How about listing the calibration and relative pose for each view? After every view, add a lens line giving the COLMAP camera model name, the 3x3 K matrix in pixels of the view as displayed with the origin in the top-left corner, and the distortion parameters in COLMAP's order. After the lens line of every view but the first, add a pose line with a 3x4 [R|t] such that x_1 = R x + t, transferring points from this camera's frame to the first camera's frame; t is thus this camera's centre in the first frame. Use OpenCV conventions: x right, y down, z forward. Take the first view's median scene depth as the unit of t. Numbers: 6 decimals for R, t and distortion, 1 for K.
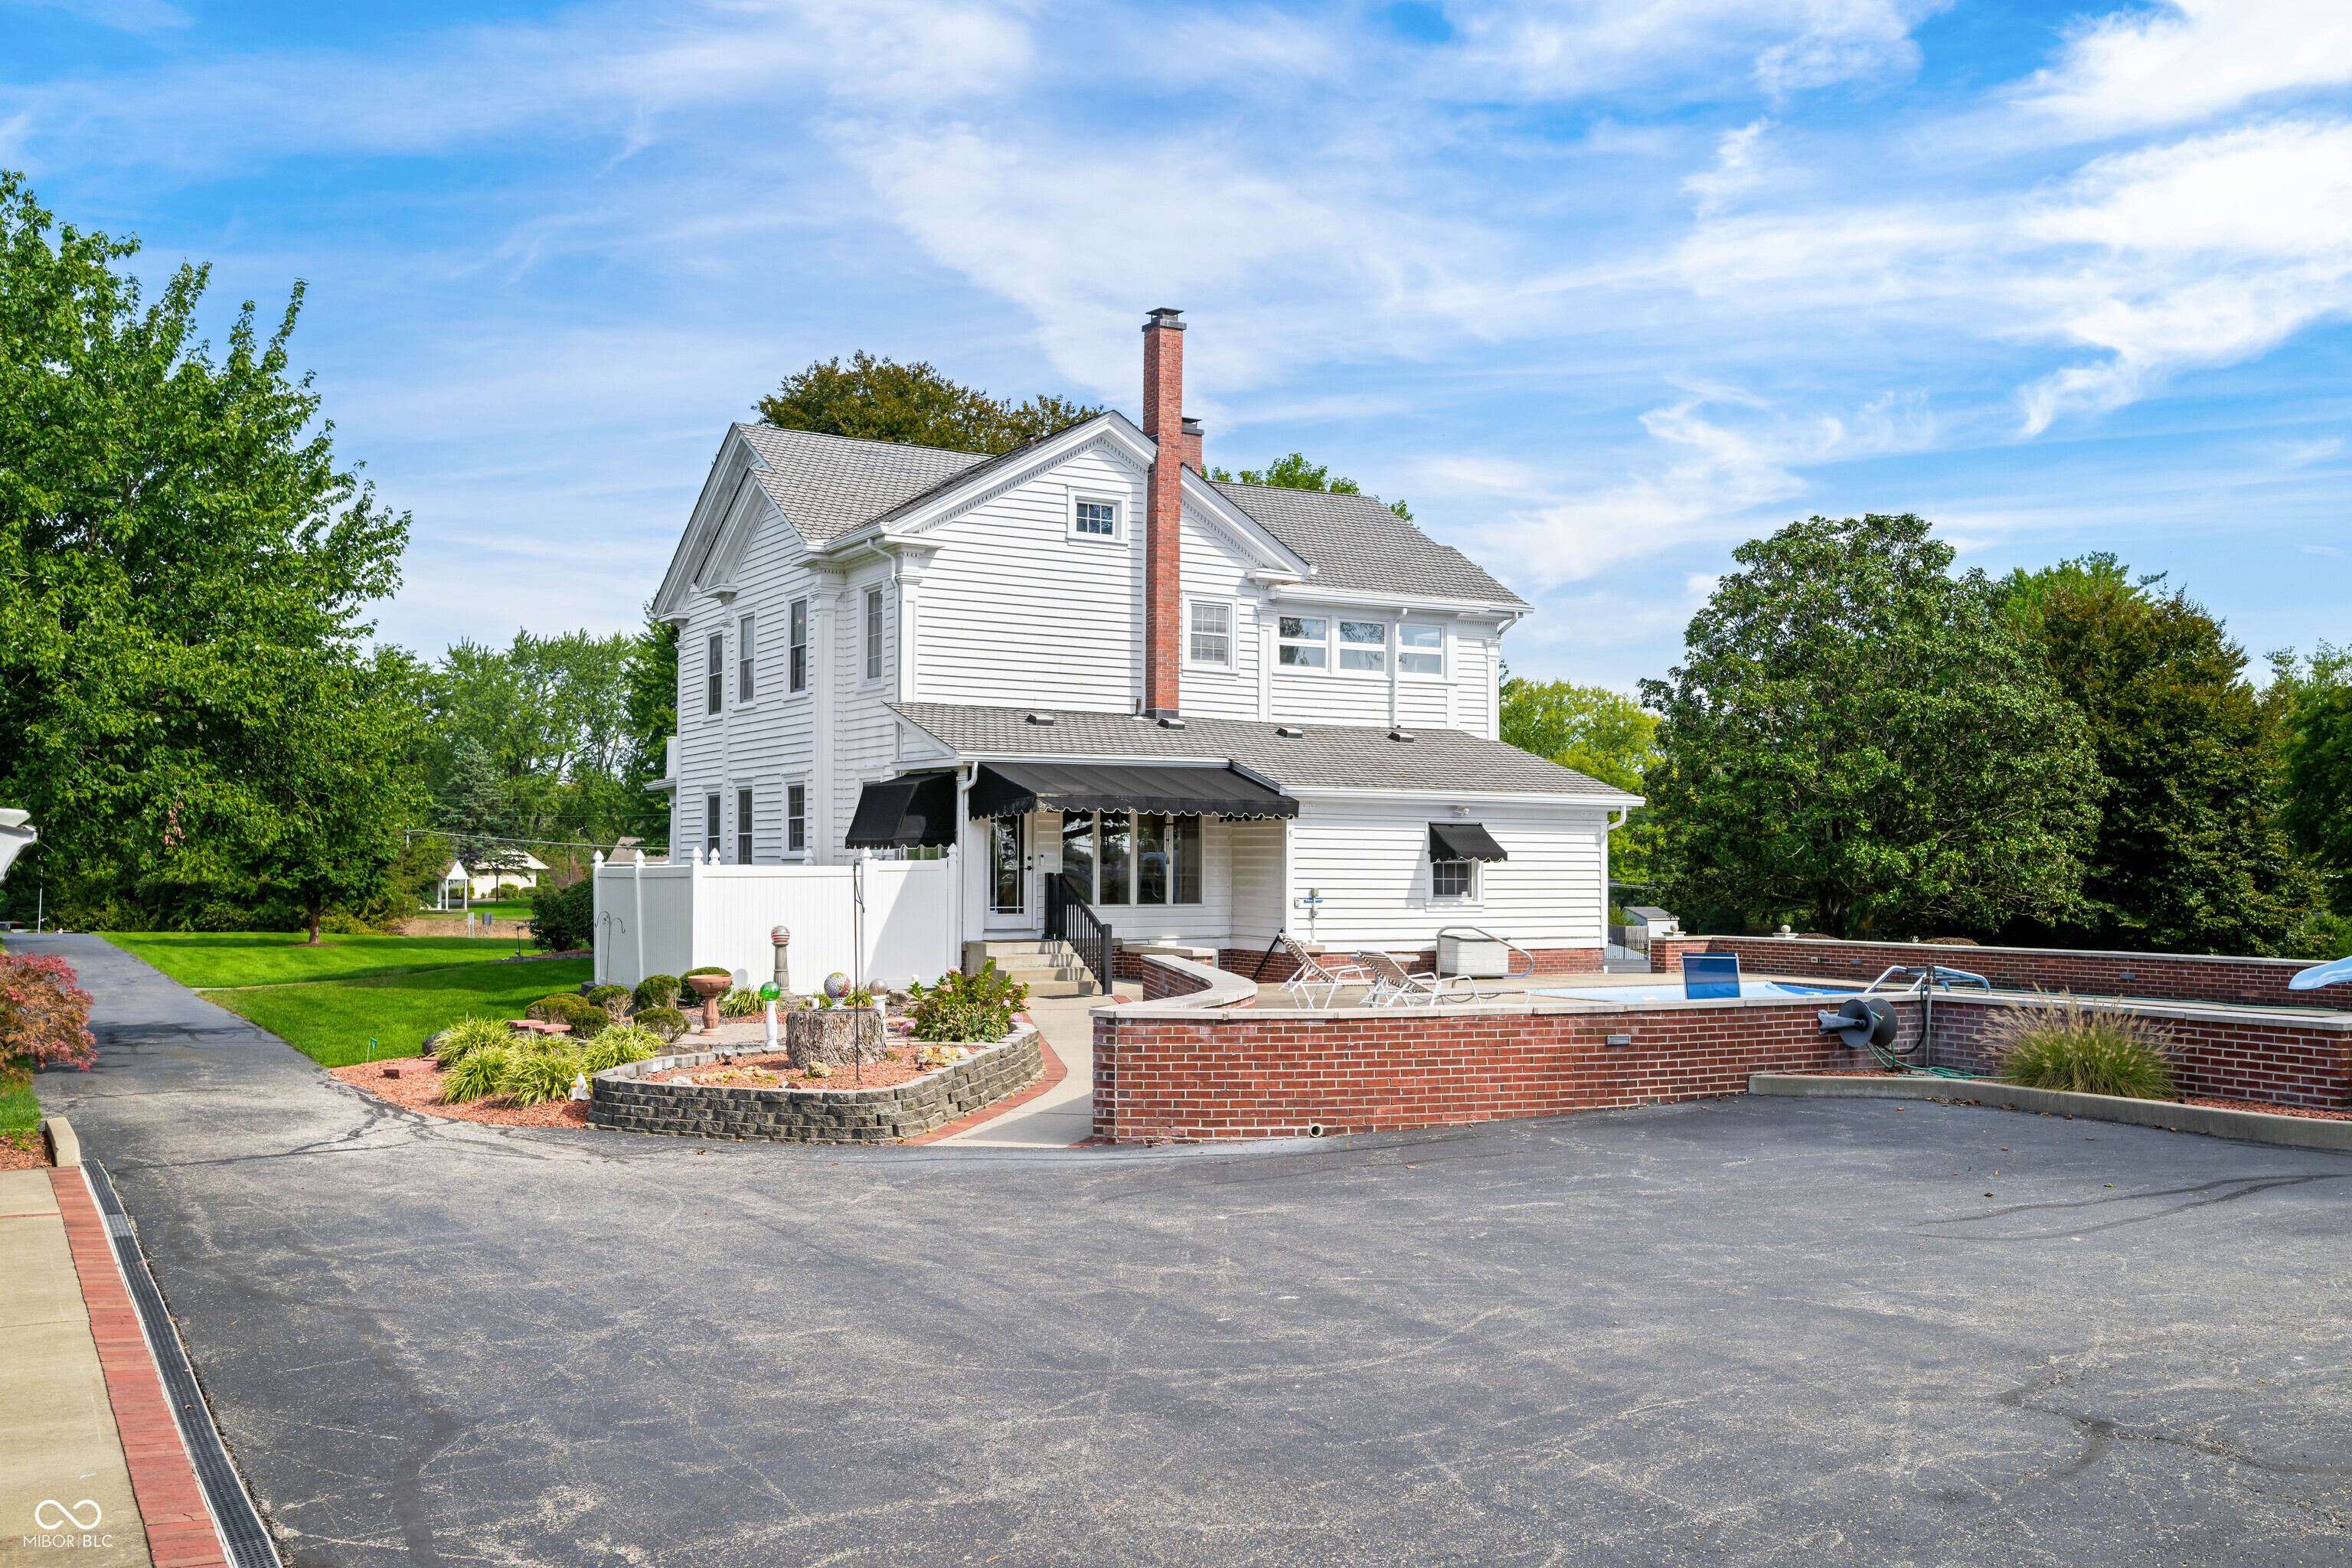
lens RADIAL K [[2016.2, 0, 1176.0], [0, 2016.2, 784.0], [0, 0, 1]] dist [-0.009773, -0.002030]
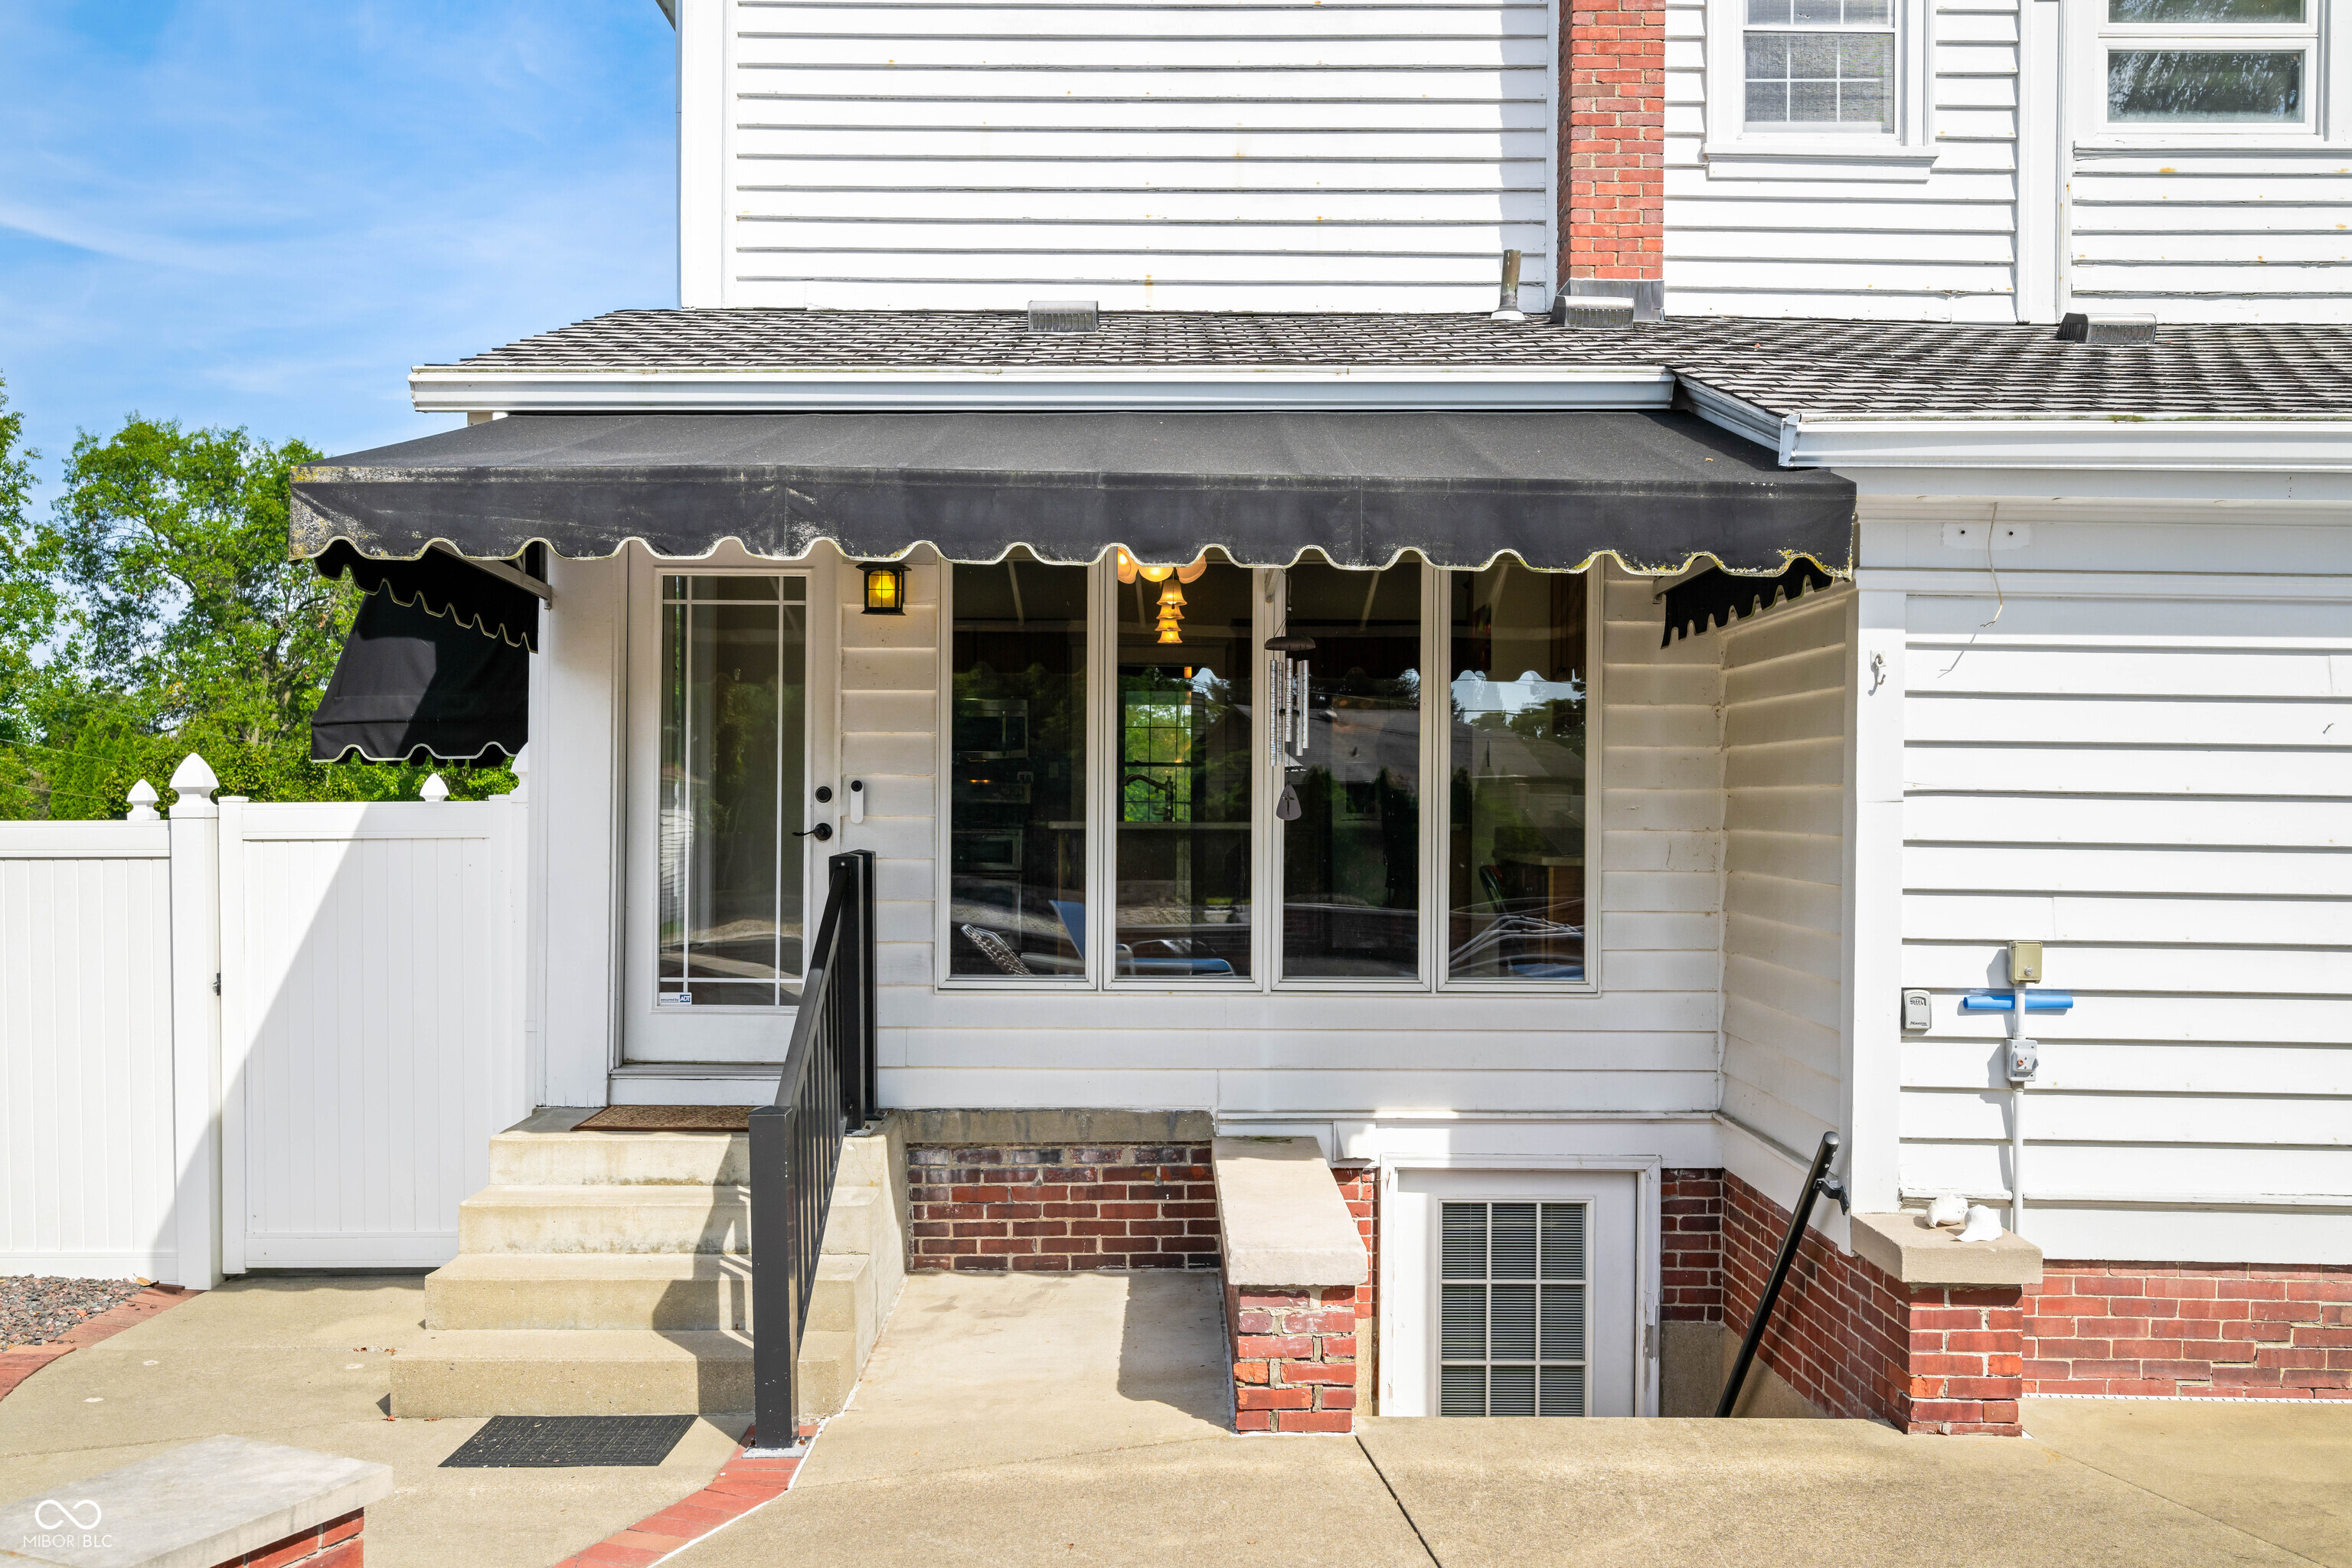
lens RADIAL K [[2052.9, 0, 1179.2], [0, 2052.9, 821.1], [0, 0, 1]] dist [-0.003830, -0.000567]
pose [[0.856747, 0.005521, -0.515707, 0.199342], [0.017925, 0.999020, 0.040475, 0.058224], [0.515425, -0.043921, 0.855808, 1.525373]]
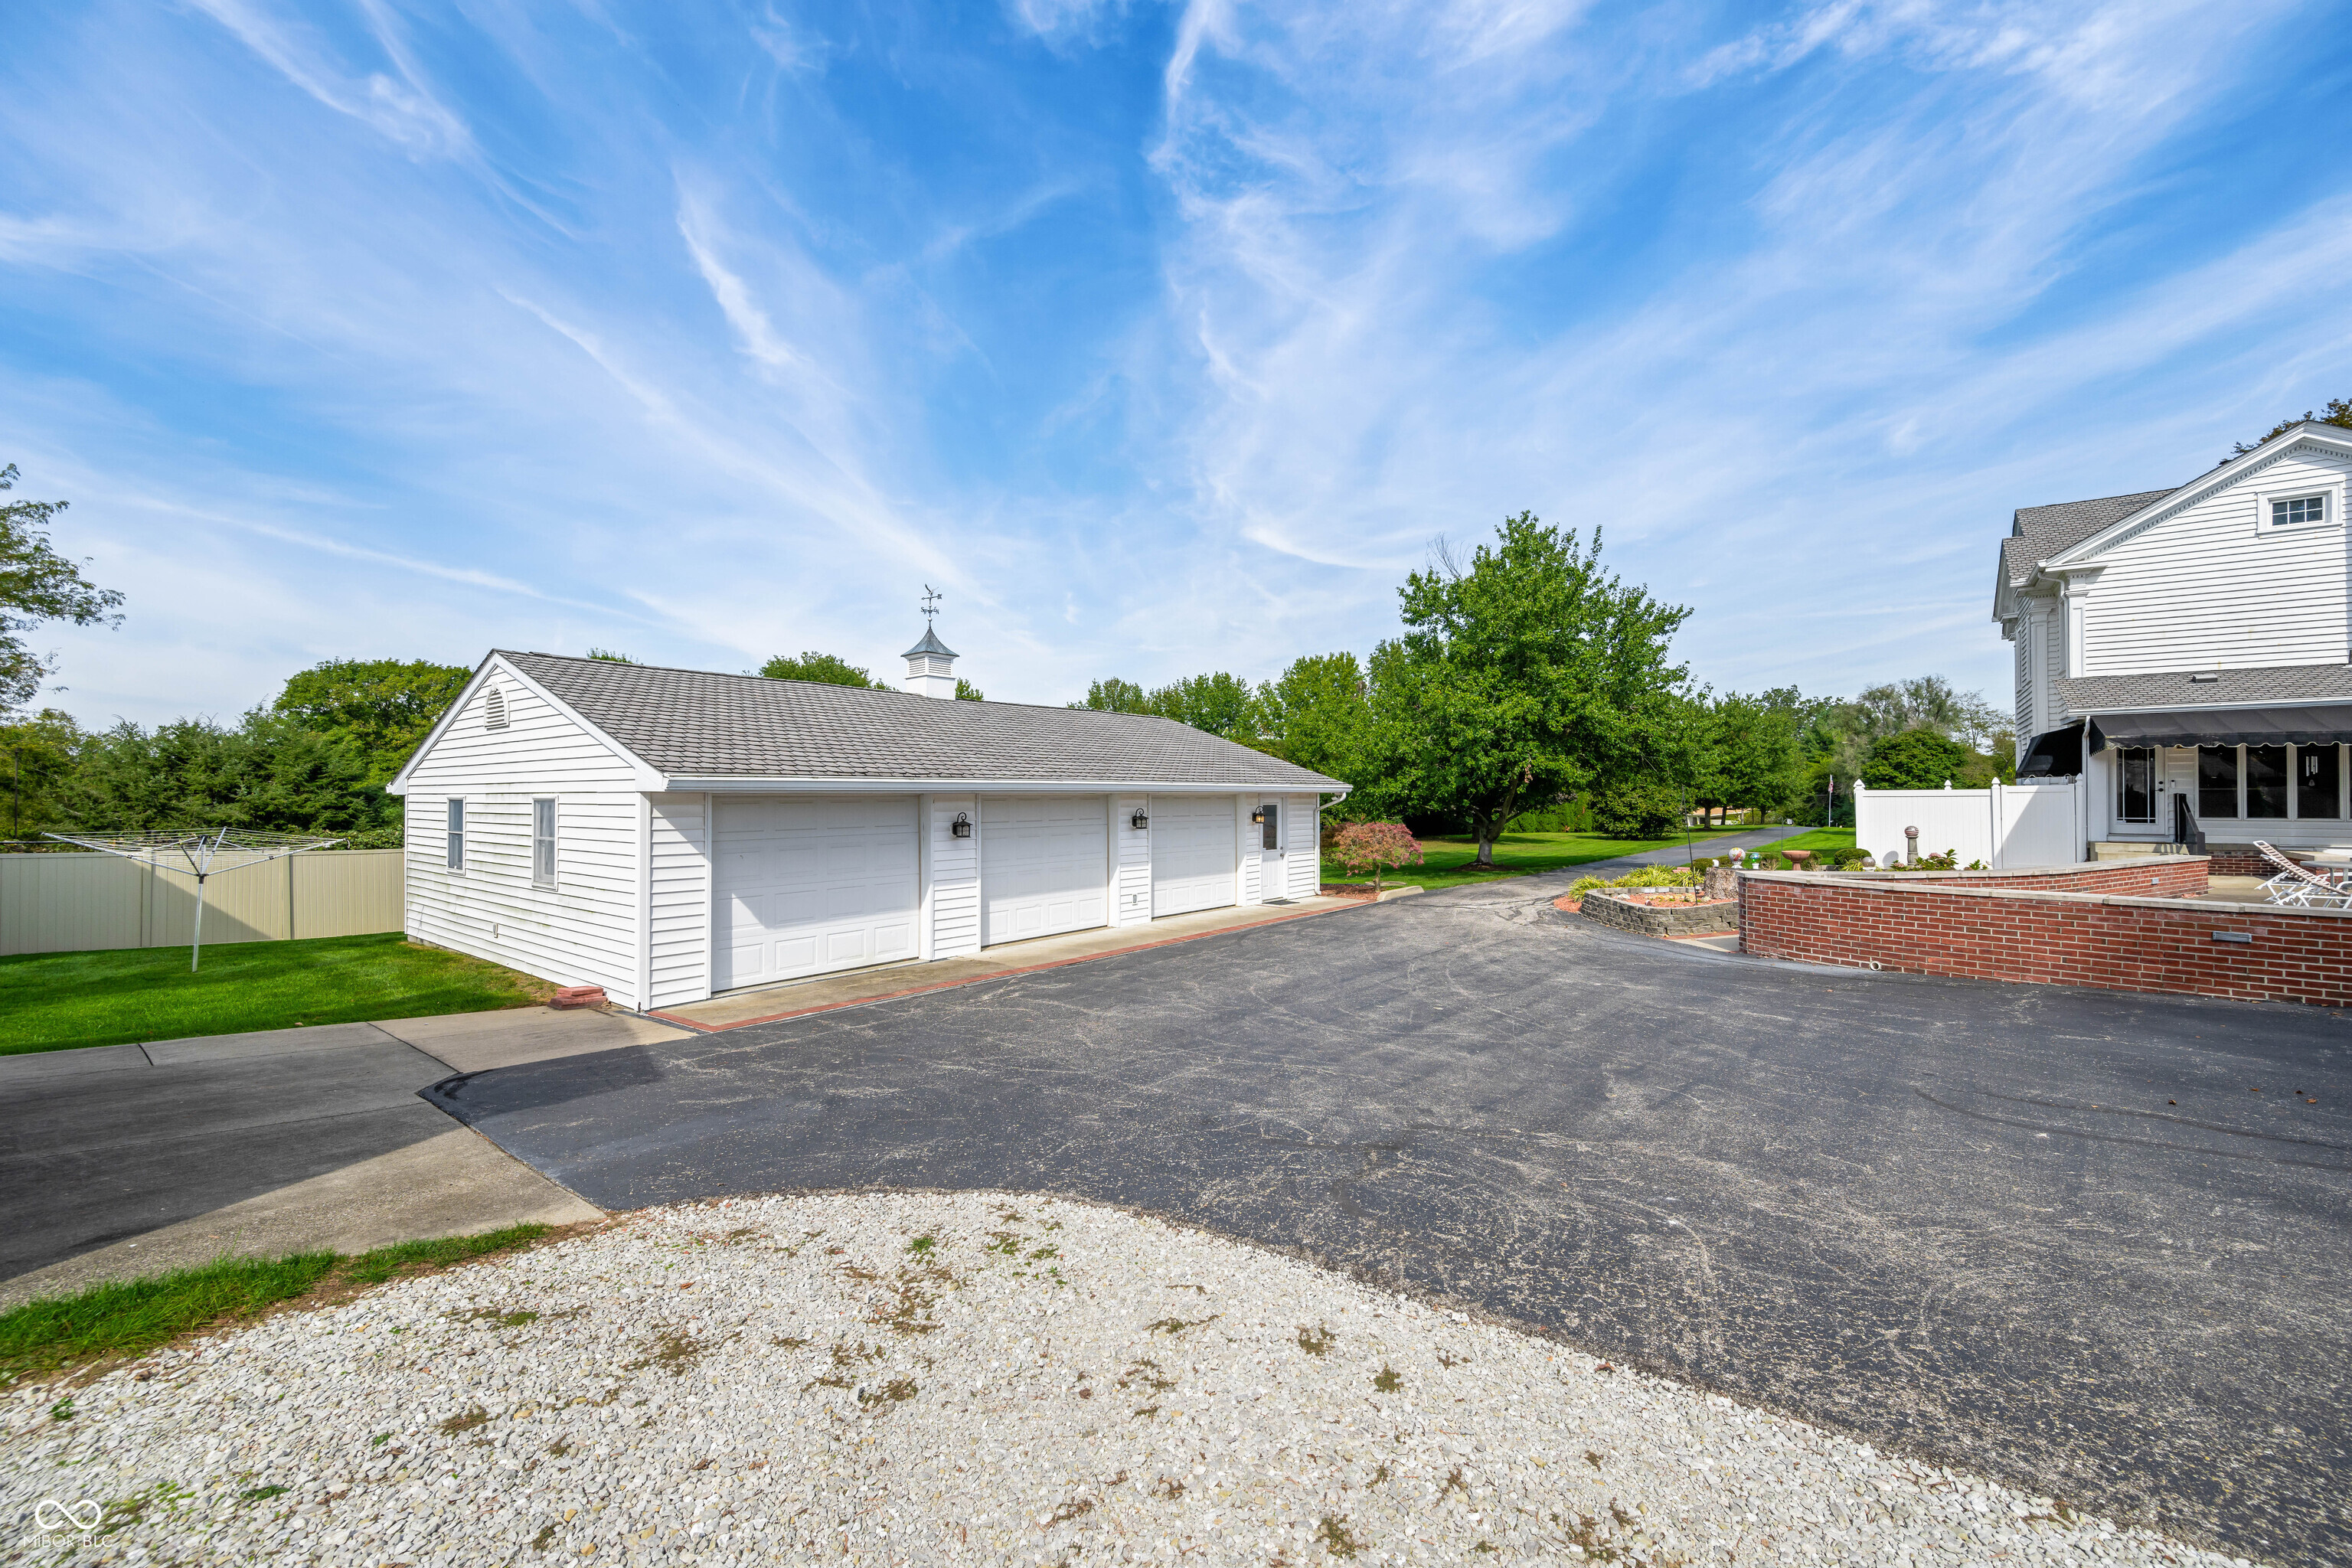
lens RADIAL K [[920.8, 0, 1182.6], [0, 920.8, 780.6], [0, 0, 1]] dist [0.000456, -0.000064]
pose [[0.367470, -0.018145, -0.929858, 0.504865], [0.040641, 0.999168, -0.003436, 0.020625], [0.929147, -0.036528, 0.367902, 0.297044]]
